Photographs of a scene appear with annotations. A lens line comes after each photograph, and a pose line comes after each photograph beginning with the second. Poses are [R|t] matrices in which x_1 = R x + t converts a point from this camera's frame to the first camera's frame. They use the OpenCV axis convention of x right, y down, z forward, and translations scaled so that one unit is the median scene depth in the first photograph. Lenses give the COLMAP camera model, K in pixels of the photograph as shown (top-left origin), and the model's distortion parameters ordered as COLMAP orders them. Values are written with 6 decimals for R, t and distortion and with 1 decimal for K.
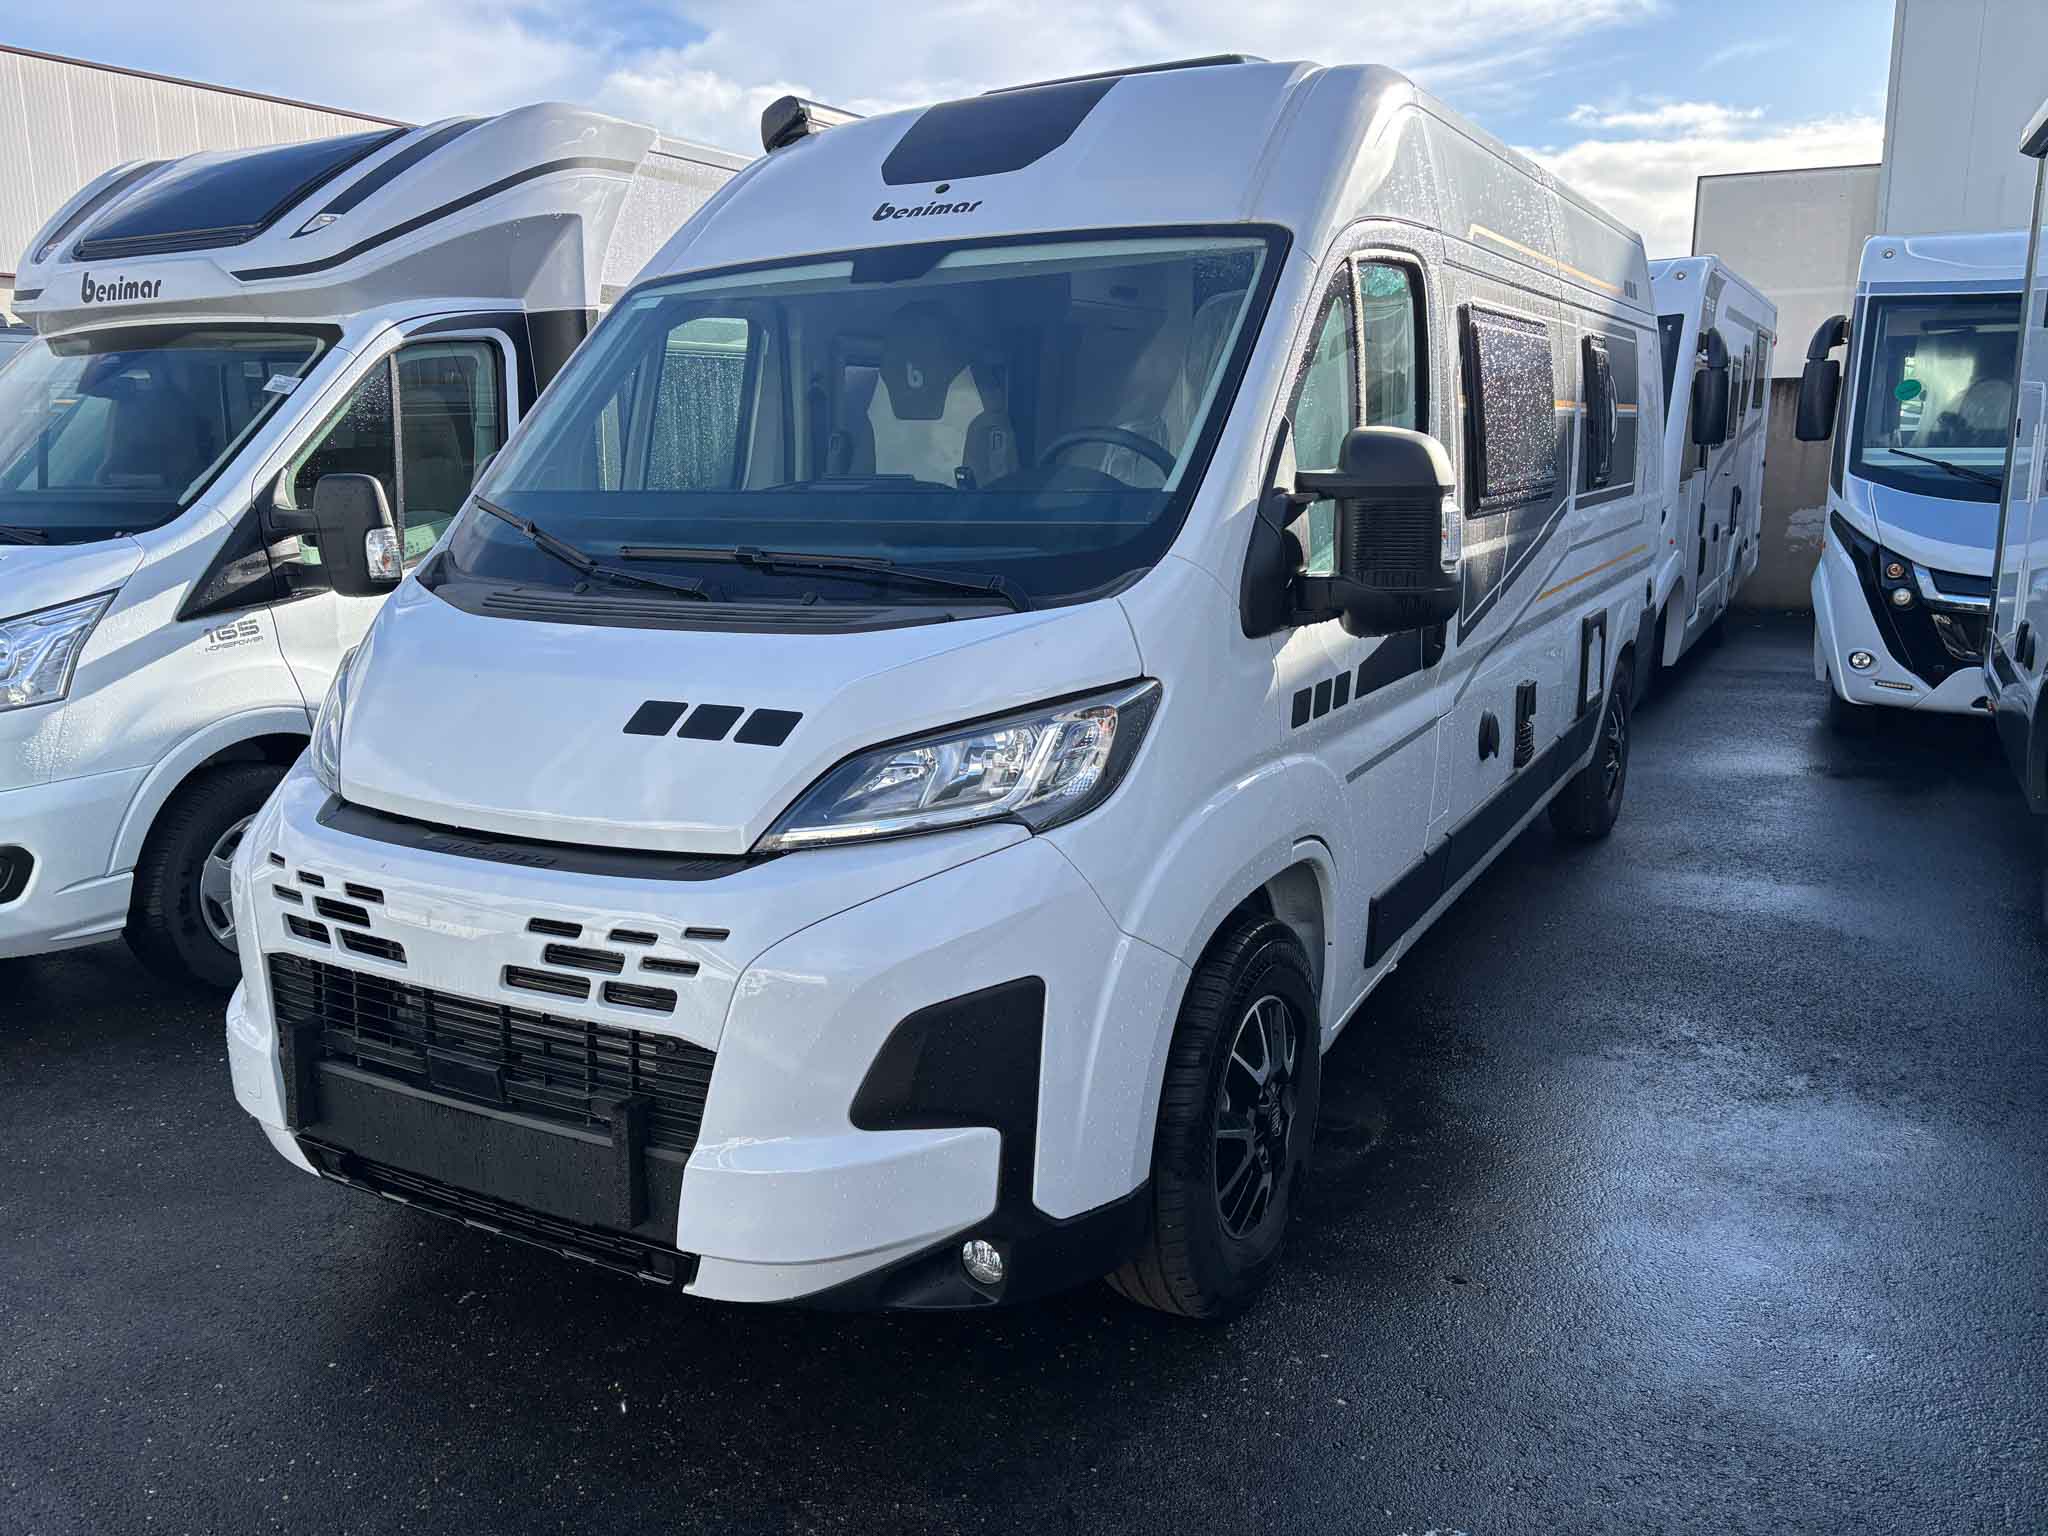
lens RADIAL K [[1589.7, 0, 1037.4], [0, 1589.7, 767.2], [0, 0, 1]] dist [0.055732, -0.033743]
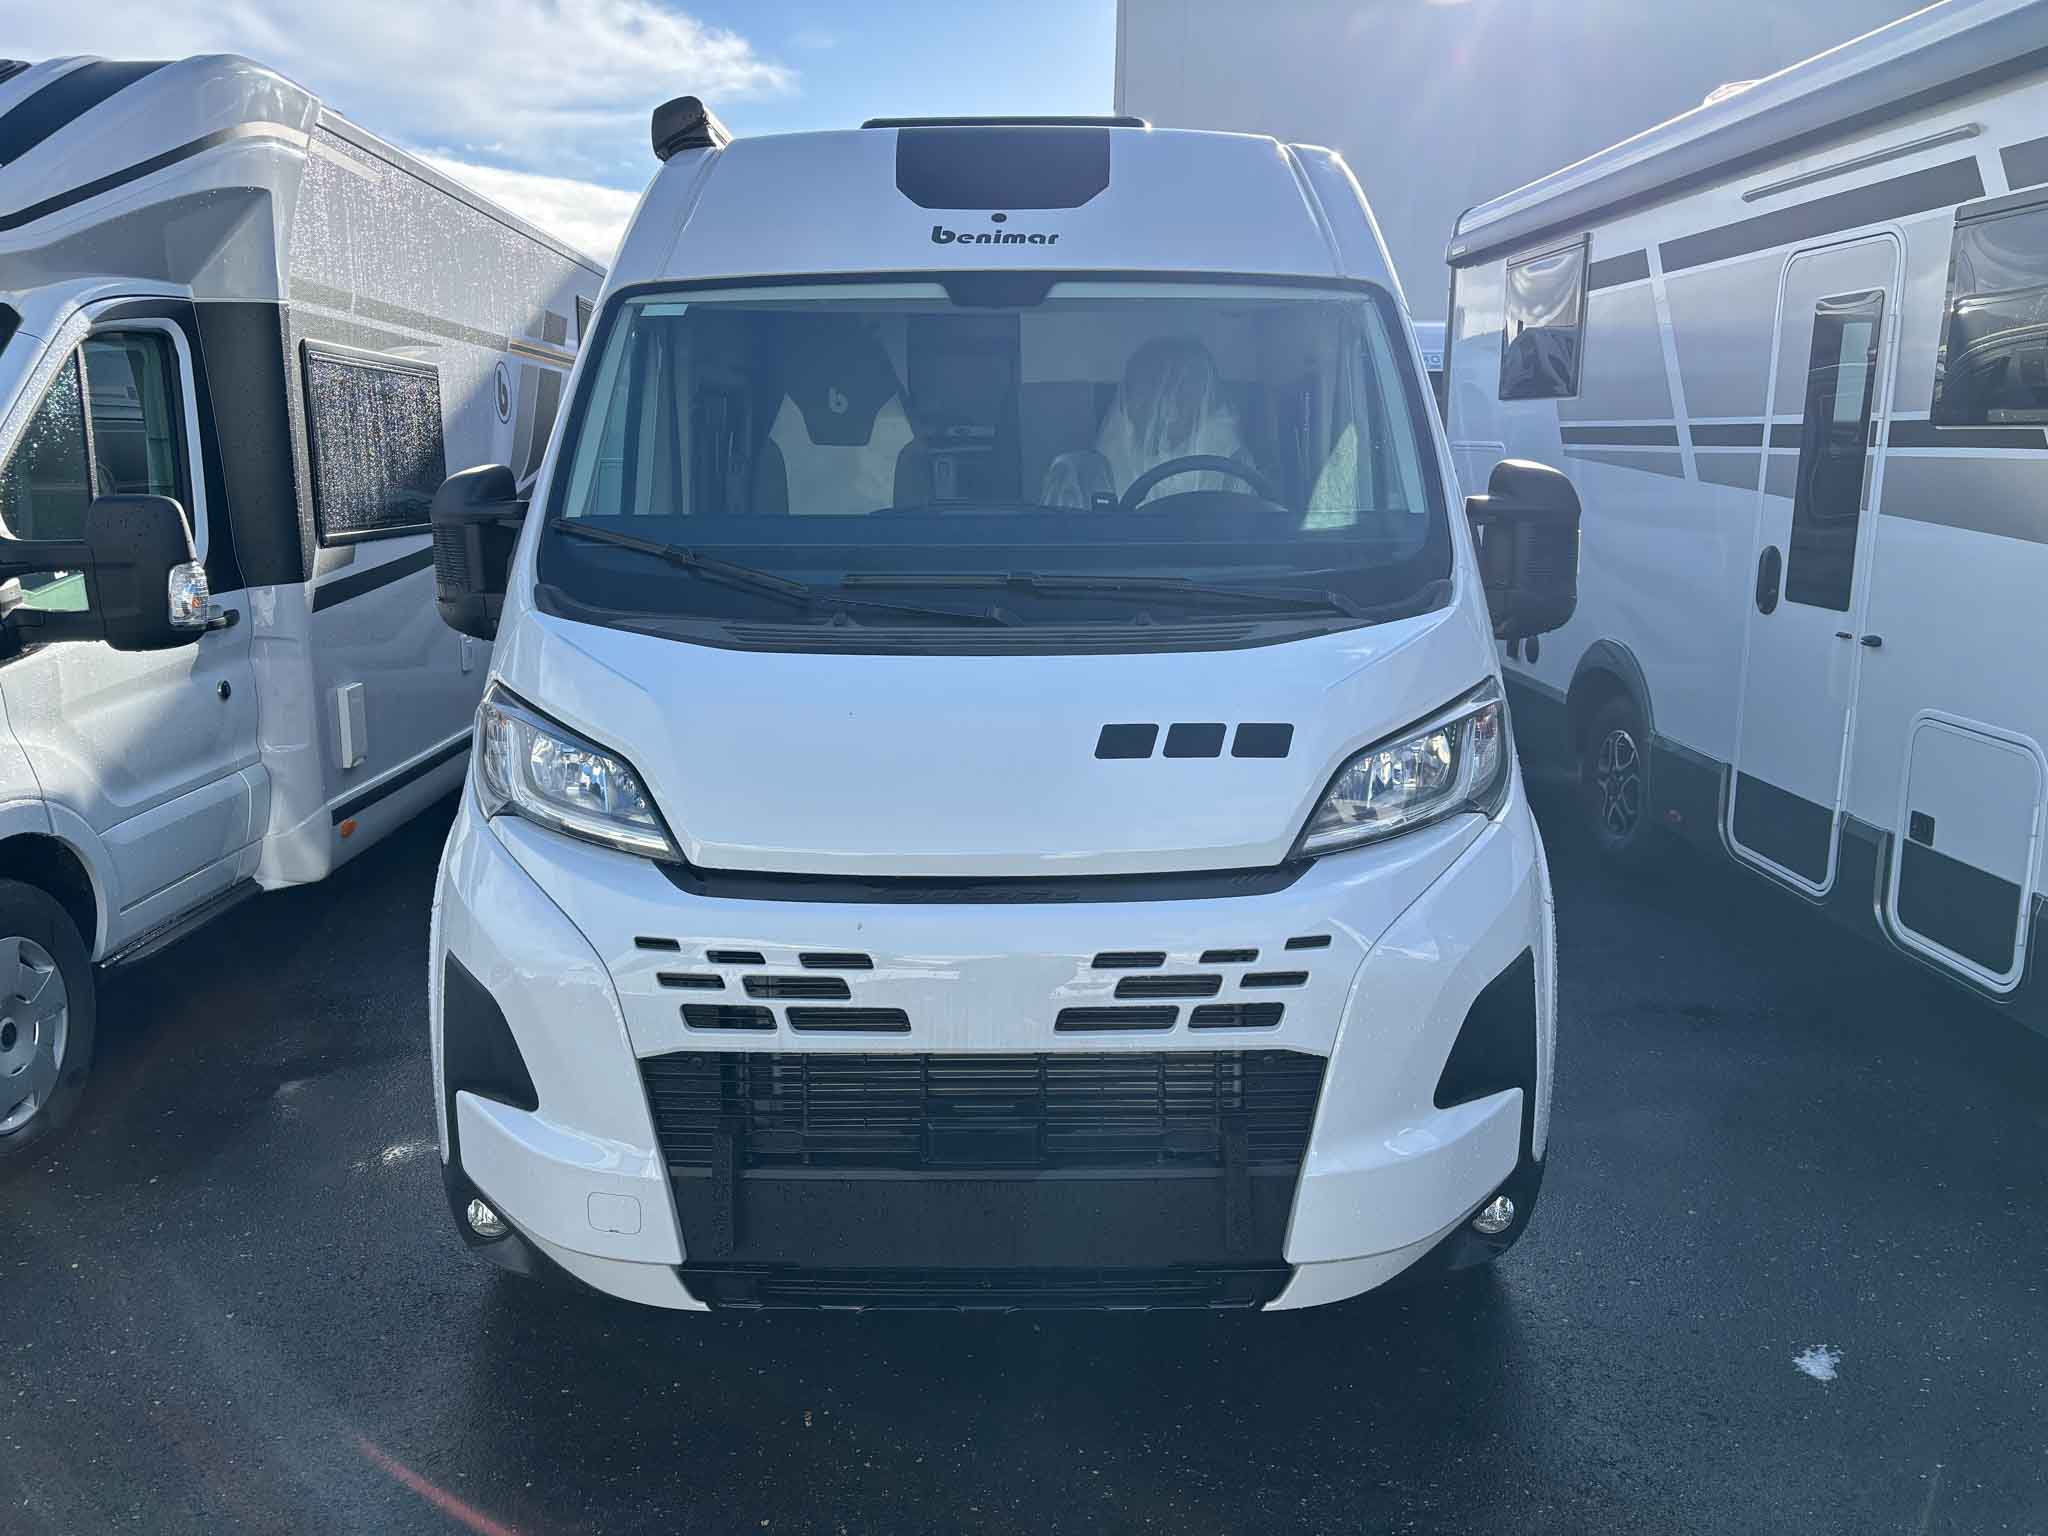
lens RADIAL K [[1589.7, 0, 1037.9], [0, 1589.7, 758.5], [0, 0, 1]] dist [0.055732, -0.033743]
pose [[0.864731, -0.071257, 0.497154, -0.752029], [0.086826, 0.996189, -0.008237, -0.016088], [-0.494673, 0.050289, 0.867623, 0.175769]]
